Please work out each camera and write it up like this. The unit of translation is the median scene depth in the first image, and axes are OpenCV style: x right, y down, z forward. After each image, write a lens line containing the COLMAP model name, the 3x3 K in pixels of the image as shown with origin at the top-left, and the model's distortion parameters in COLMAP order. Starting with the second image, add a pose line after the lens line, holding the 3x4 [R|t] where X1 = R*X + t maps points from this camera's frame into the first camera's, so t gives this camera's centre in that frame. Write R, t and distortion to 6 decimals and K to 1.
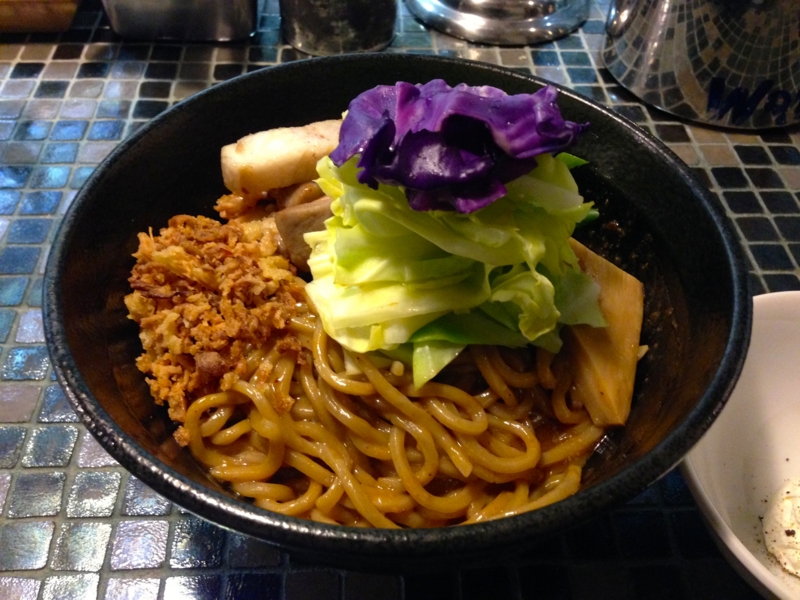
lens RADIAL K [[788.2, 0, 400.0], [0, 788.2, 300.0], [0, 0, 1]] dist [0.135524, -0.380114]
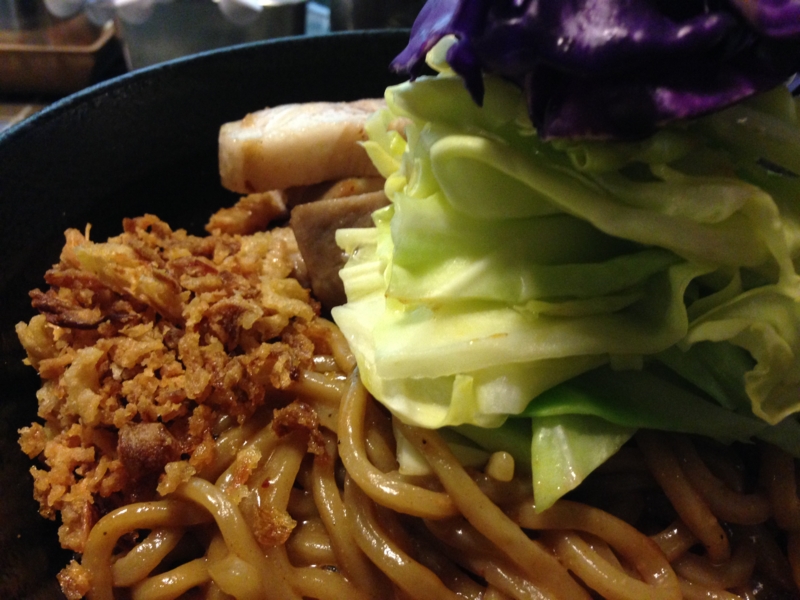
lens RADIAL K [[788.2, 0, 400.0], [0, 788.2, 300.0], [0, 0, 1]] dist [0.135524, -0.380114]
pose [[0.997773, 0.041908, -0.051891, -0.043971], [-0.051765, 0.977141, -0.206195, 0.086066], [0.042063, 0.208422, 0.977134, 0.456594]]
